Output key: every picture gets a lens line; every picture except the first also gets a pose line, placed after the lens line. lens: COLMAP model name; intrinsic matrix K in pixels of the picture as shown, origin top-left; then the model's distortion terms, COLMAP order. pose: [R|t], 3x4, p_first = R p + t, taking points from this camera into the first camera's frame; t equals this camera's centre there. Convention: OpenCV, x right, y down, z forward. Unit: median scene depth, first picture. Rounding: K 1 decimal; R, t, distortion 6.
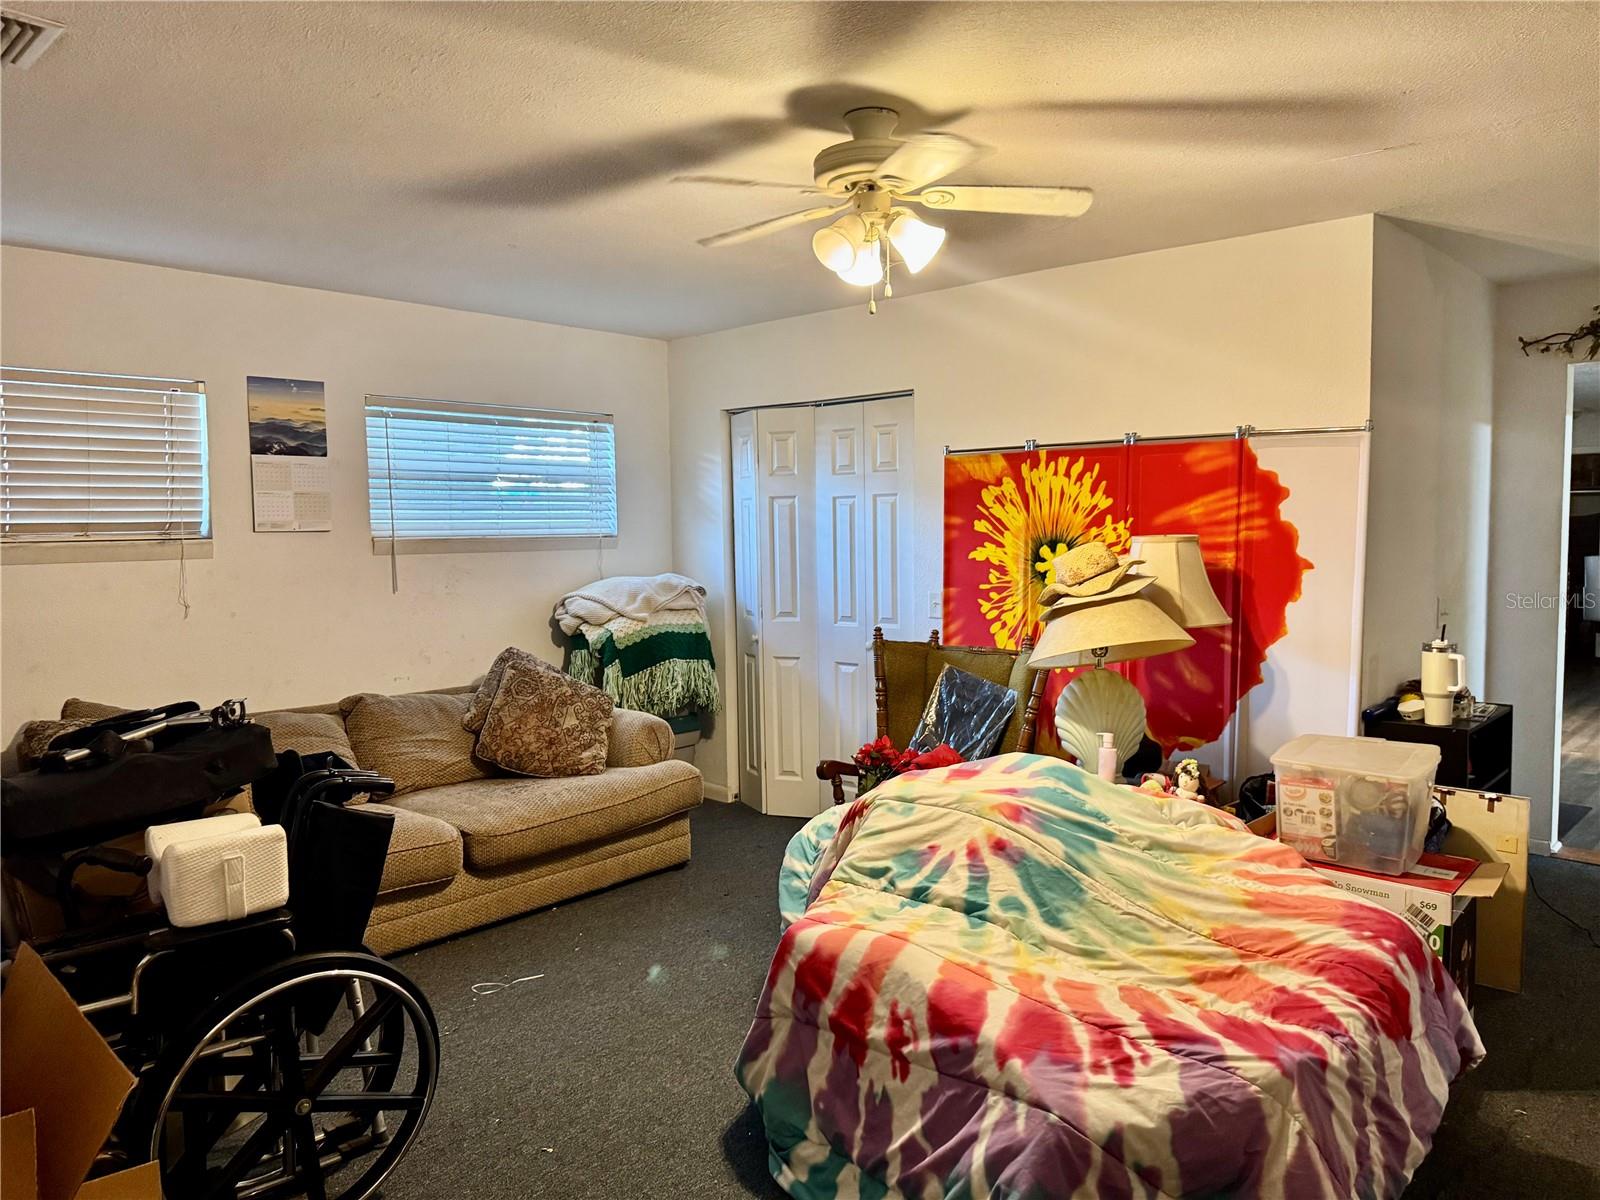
lens RADIAL K [[1131.0, 0, 789.1], [0, 1131.0, 603.1], [0, 0, 1]] dist [0.039827, -0.054047]
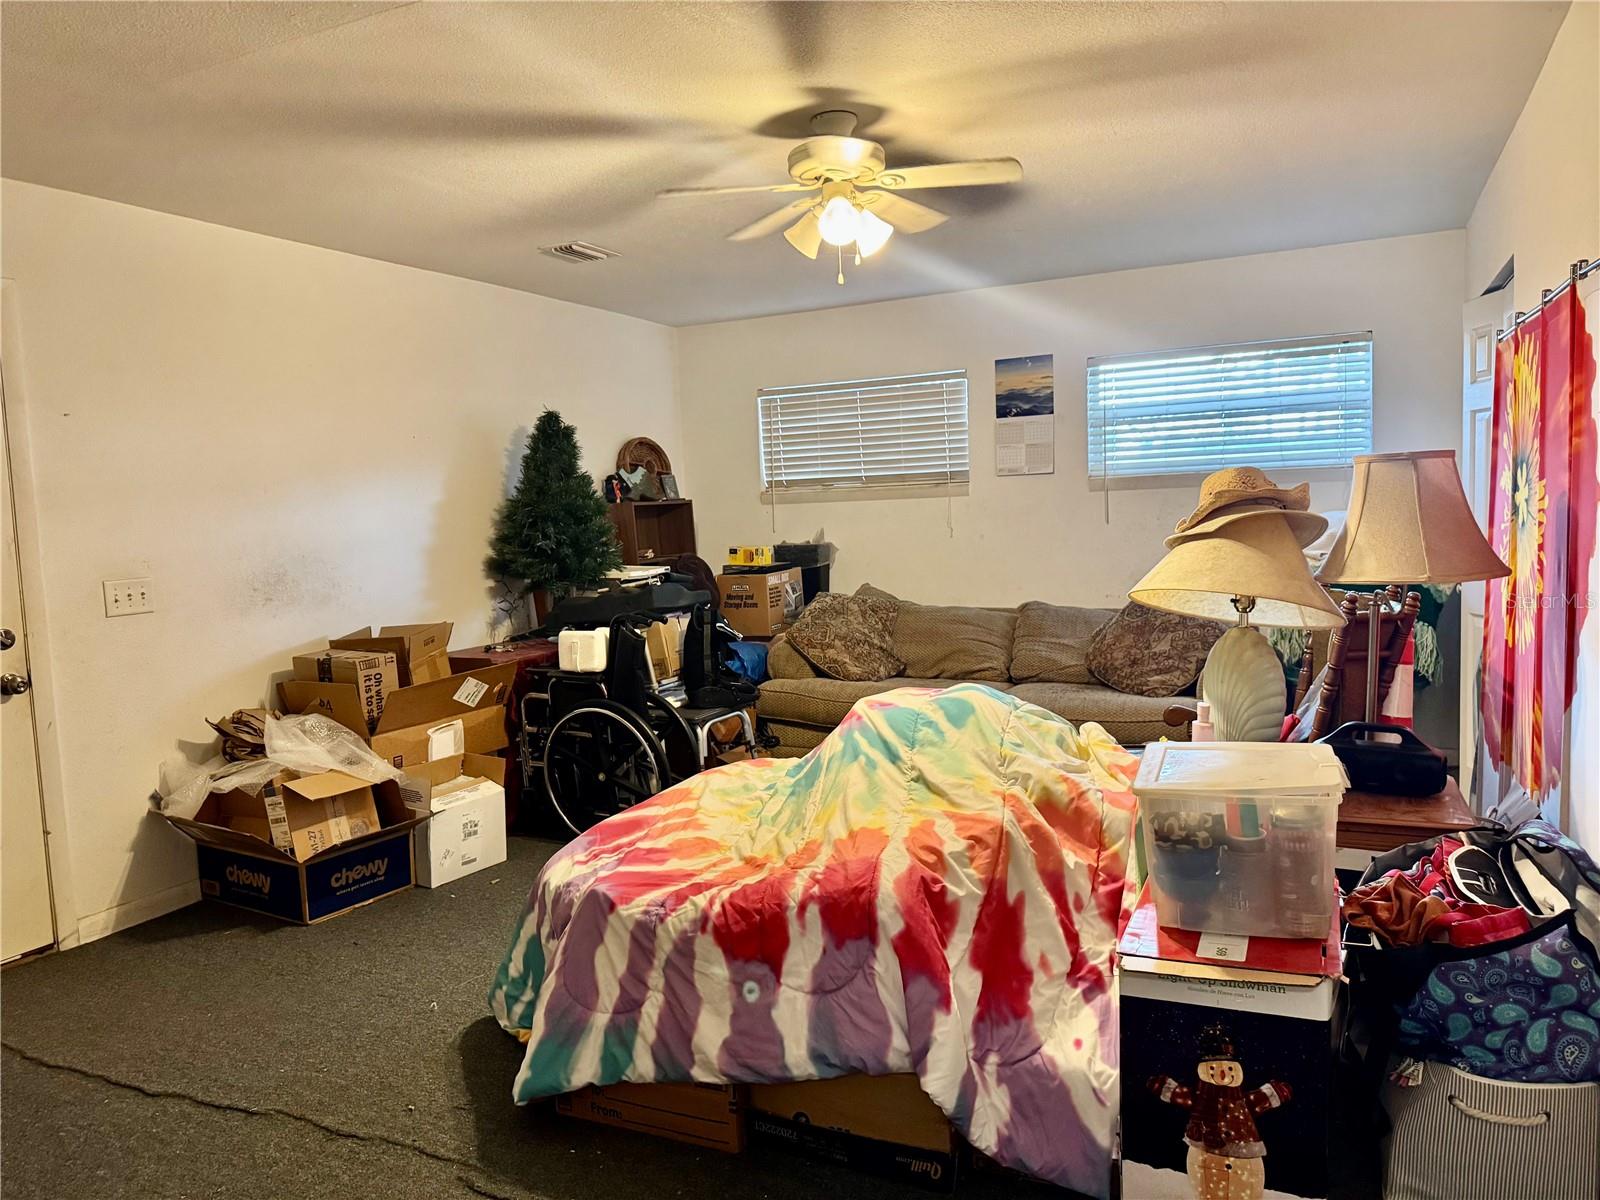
lens RADIAL K [[1131.0, 0, 787.6], [0, 1131.0, 602.0], [0, 0, 1]] dist [0.039827, -0.054047]
pose [[0.274824, 0.079200, -0.958227, 0.760404], [-0.030147, 0.996821, 0.073744, -0.005078], [0.961022, 0.008621, 0.276338, 0.387145]]
